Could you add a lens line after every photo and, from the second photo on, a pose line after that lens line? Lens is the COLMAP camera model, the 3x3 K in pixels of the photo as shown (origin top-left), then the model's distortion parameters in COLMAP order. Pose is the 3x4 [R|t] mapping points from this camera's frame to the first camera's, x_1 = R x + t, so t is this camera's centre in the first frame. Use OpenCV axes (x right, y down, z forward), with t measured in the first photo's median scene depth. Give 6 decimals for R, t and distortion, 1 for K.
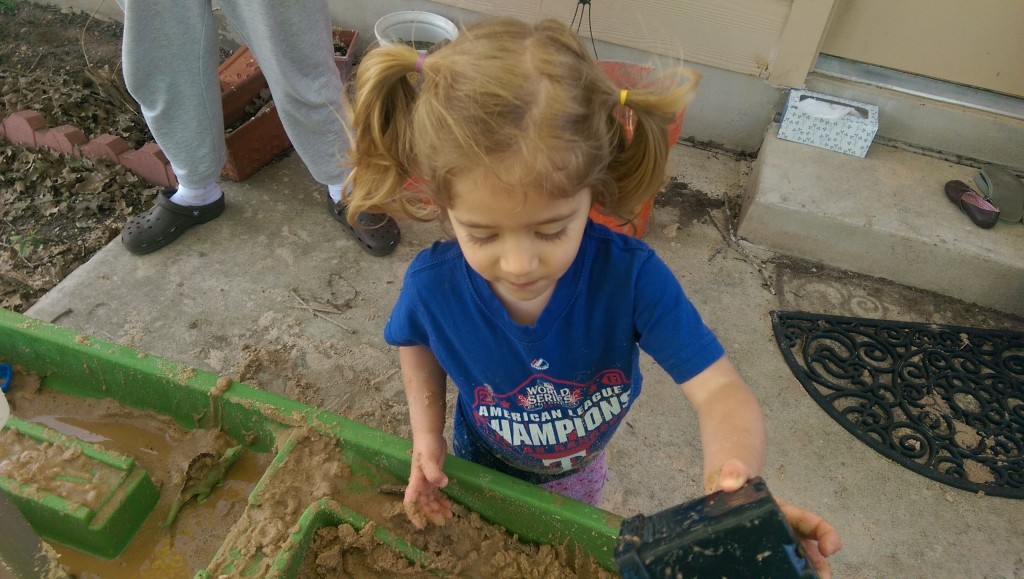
lens RADIAL K [[719.5, 0, 512.2], [0, 719.5, 289.3], [0, 0, 1]] dist [-0.001539, -0.002751]
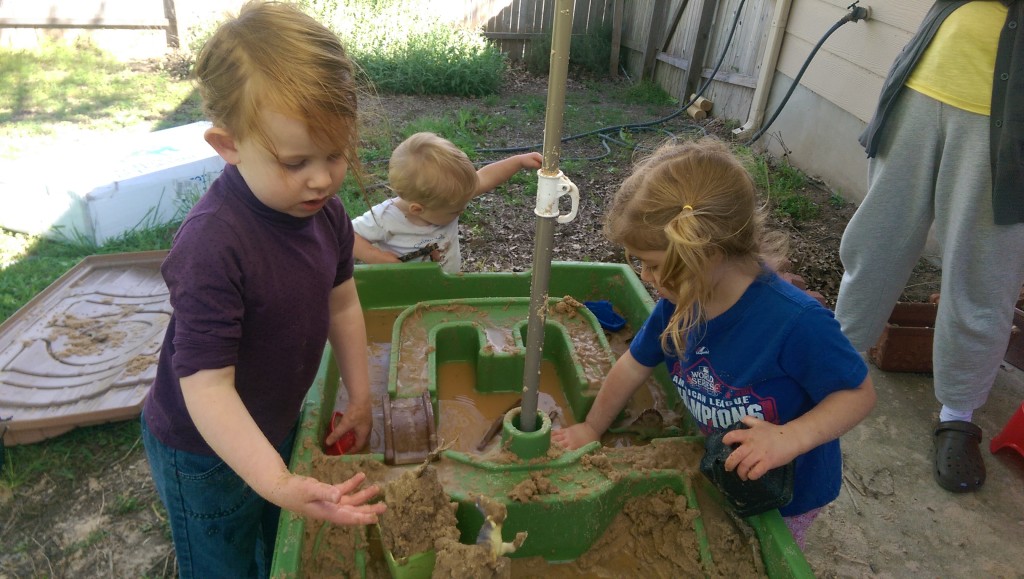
lens RADIAL K [[719.5, 0, 511.3], [0, 719.5, 289.6], [0, 0, 1]] dist [-0.001539, -0.002751]
pose [[0.433602, 0.395422, -0.809710, 0.271346], [-0.637670, 0.769544, 0.034332, 0.097323], [0.636683, 0.501442, 0.585825, -0.074904]]
